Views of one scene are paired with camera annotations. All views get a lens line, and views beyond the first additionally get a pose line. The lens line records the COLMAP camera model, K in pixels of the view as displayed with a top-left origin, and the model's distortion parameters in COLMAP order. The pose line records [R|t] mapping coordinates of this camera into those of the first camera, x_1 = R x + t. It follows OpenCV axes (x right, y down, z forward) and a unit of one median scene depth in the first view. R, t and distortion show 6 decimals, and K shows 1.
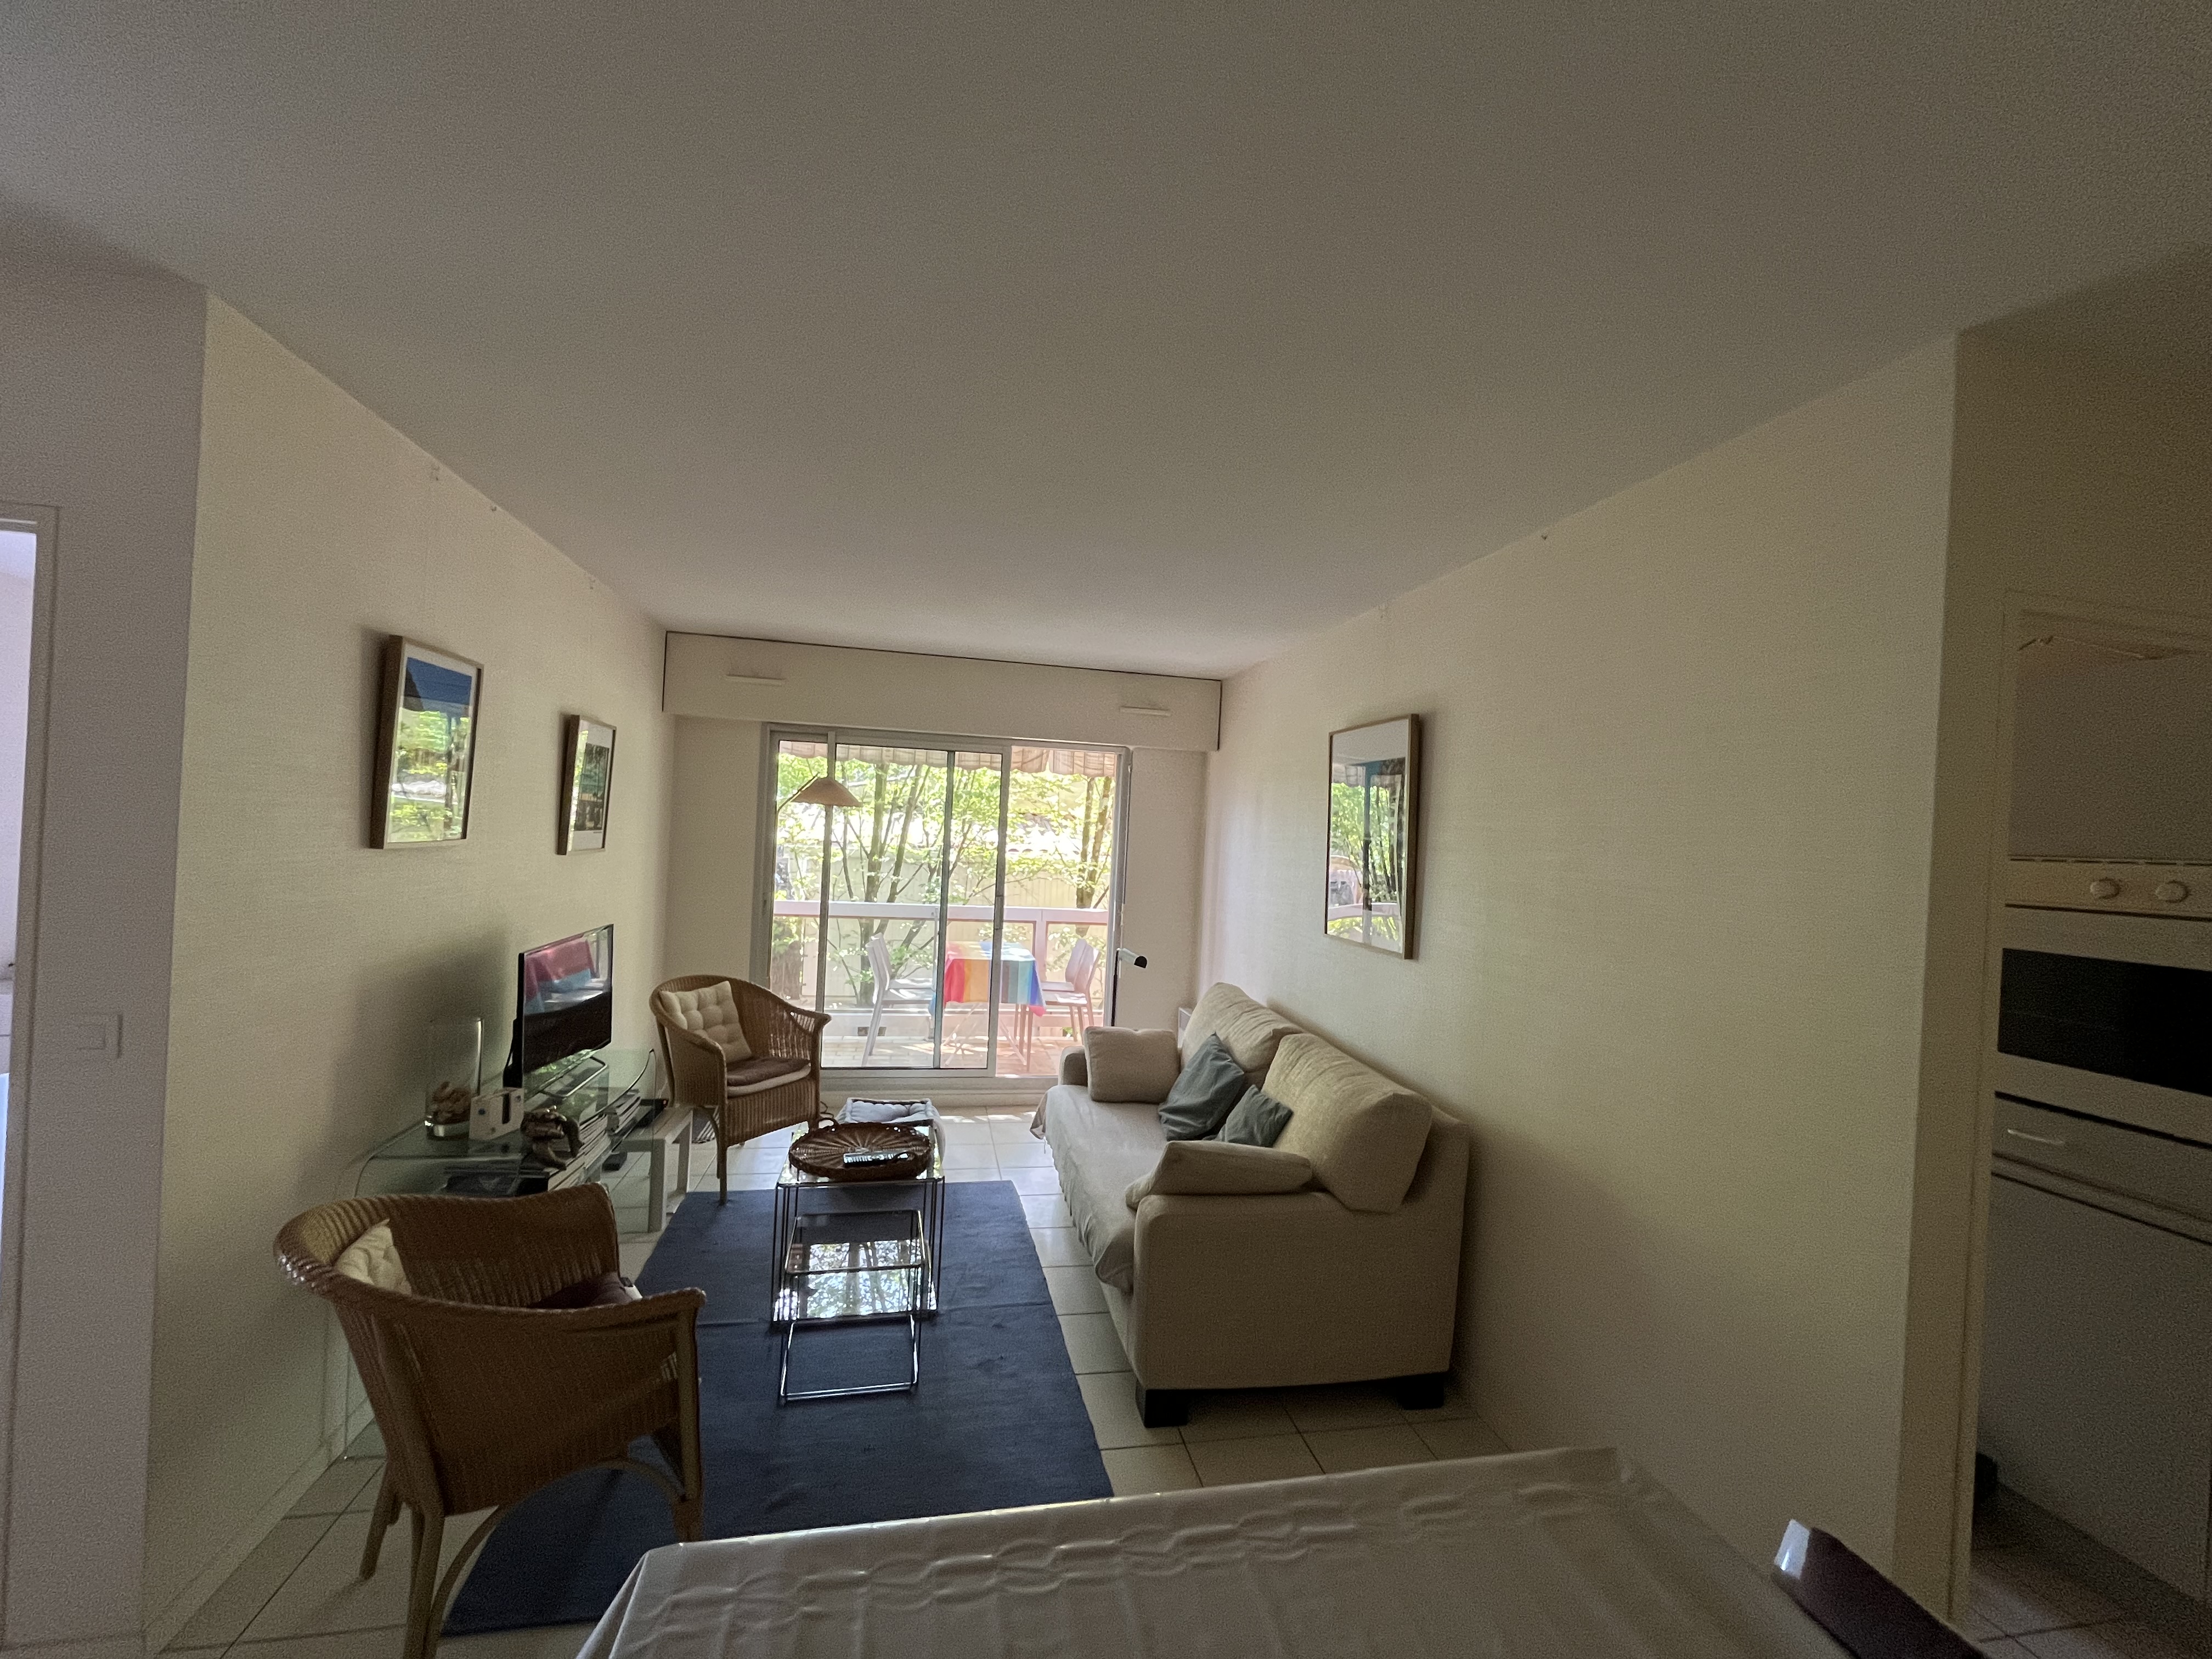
lens RADIAL K [[897.6, 0, 1107.2], [0, 897.6, 824.0], [0, 0, 1]] dist [-0.000099, 0.000129]
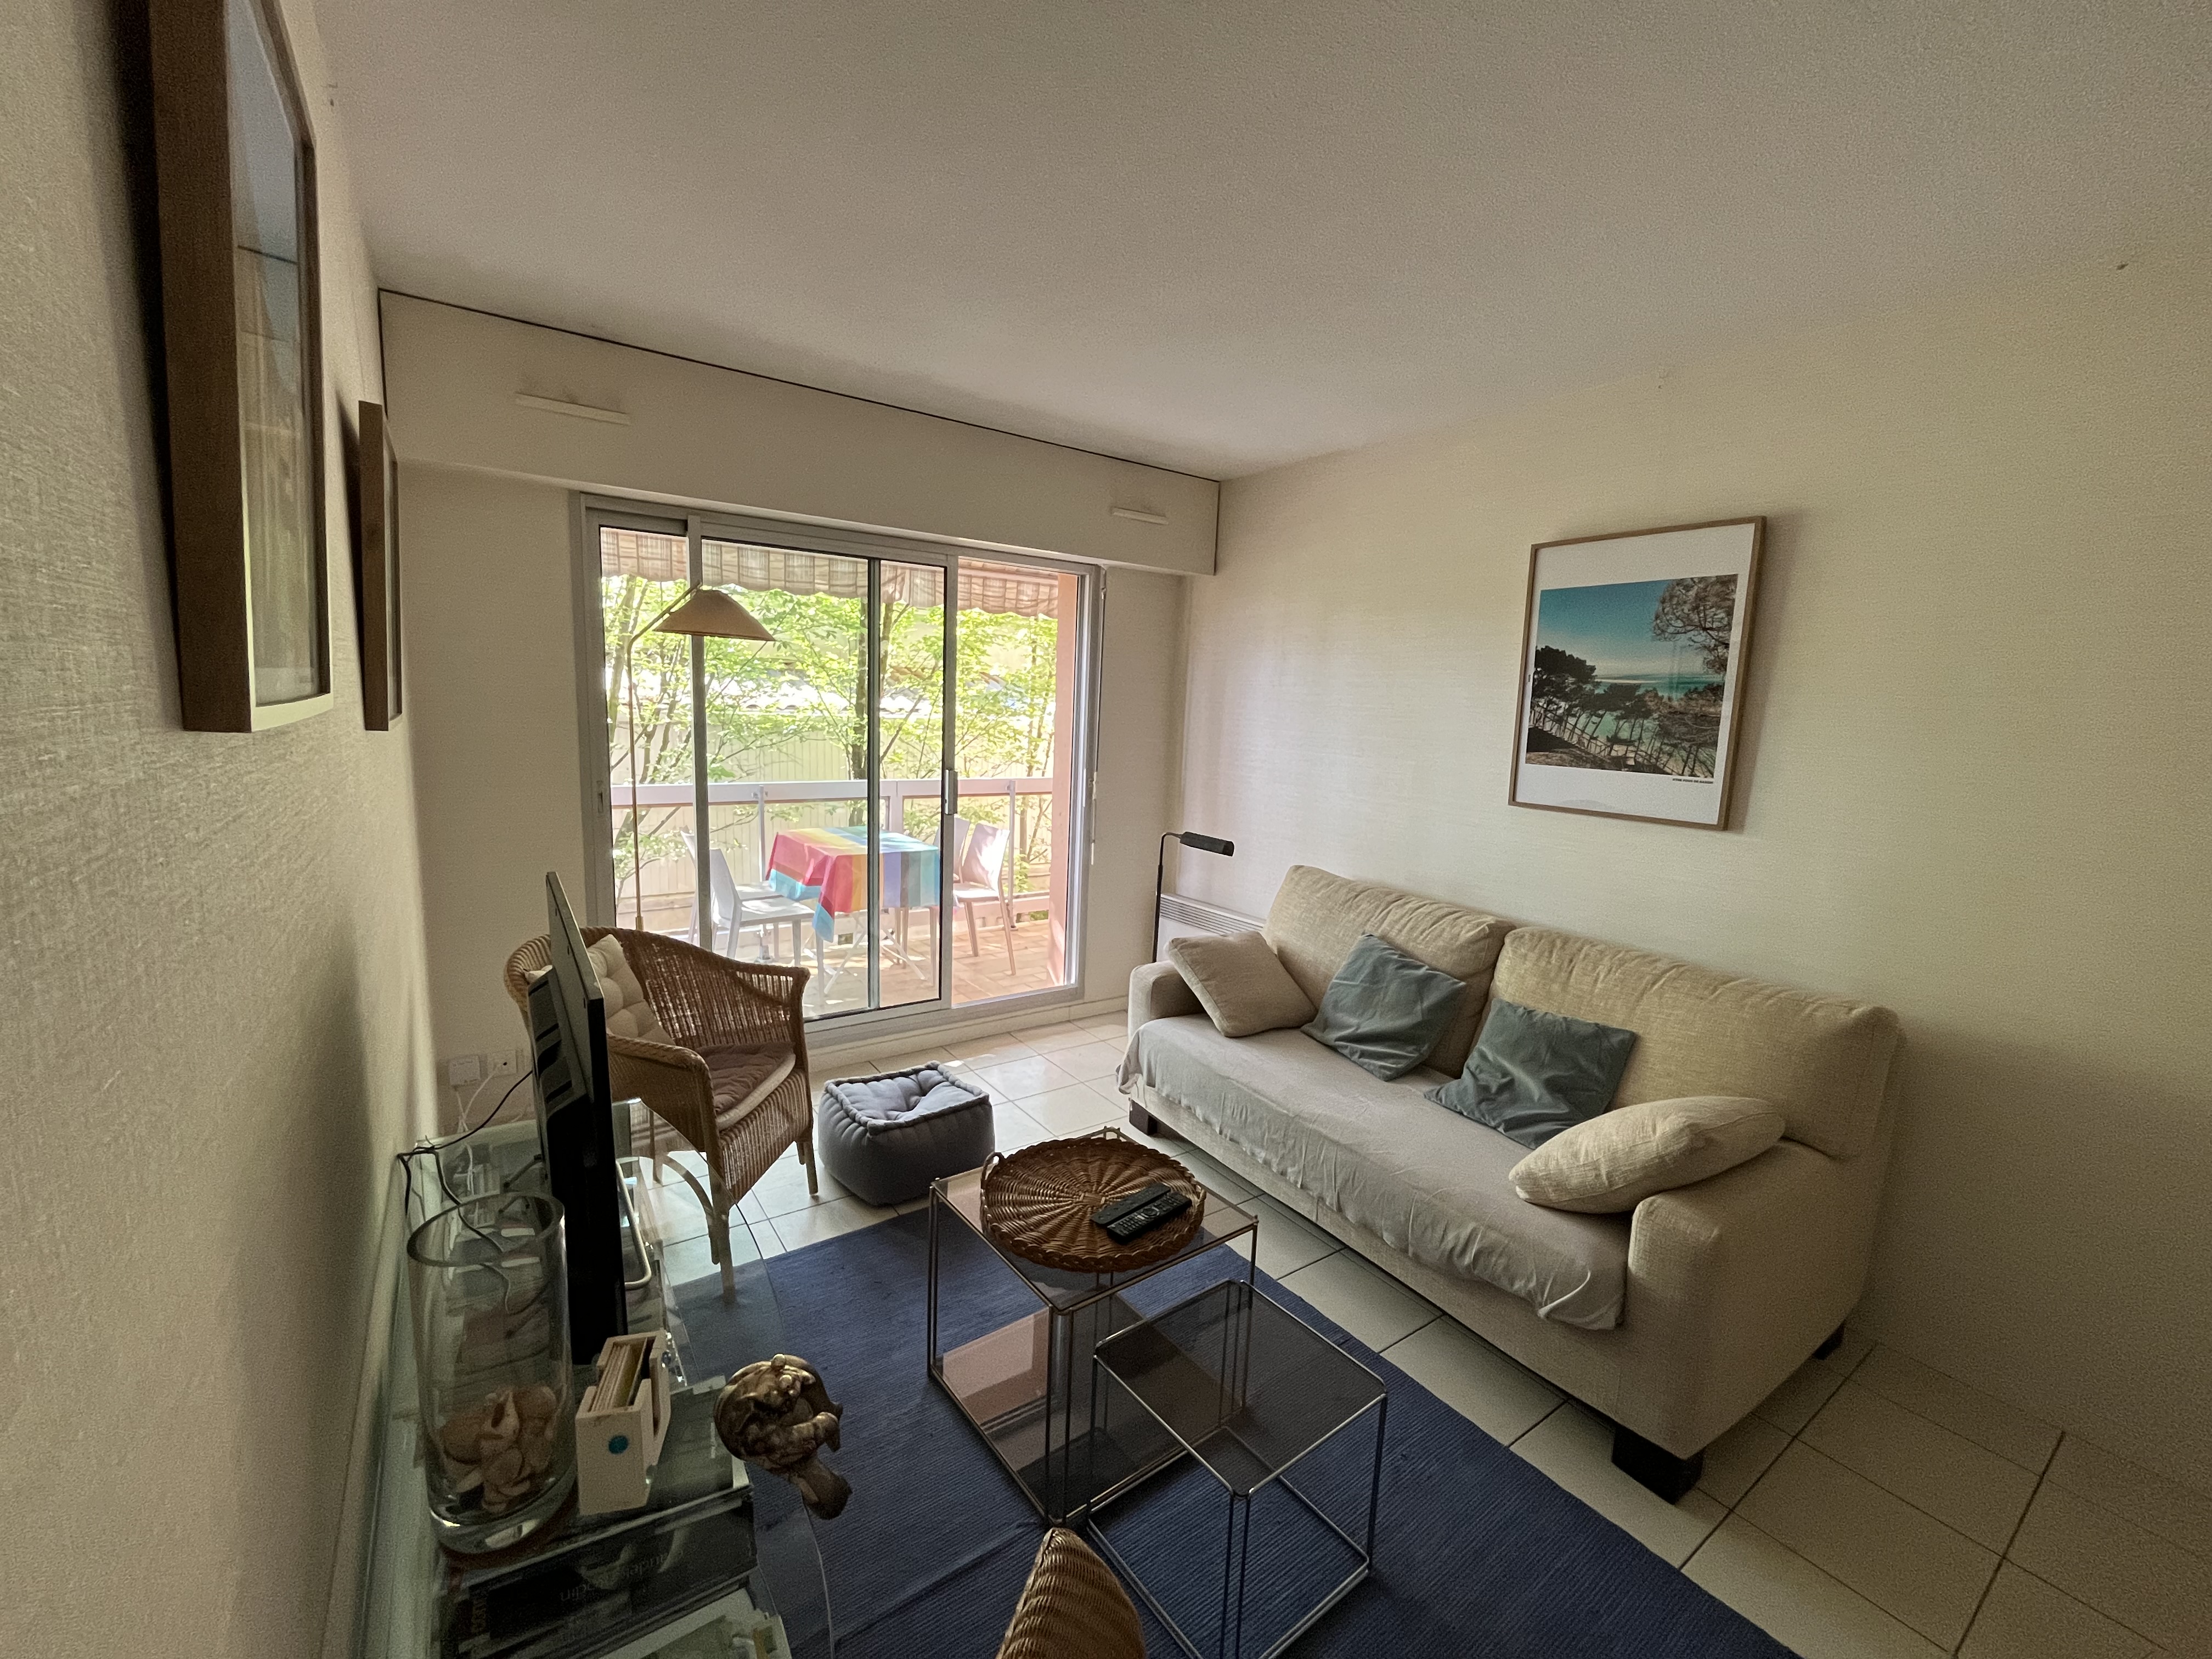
lens RADIAL K [[897.6, 0, 1095.5], [0, 897.6, 820.6], [0, 0, 1]] dist [-0.000099, 0.000129]
pose [[0.919067, -0.068451, 0.388111, -0.347702], [0.005209, 0.986825, 0.161709, 0.004931], [-0.394067, -0.146600, 0.907314, 0.338545]]
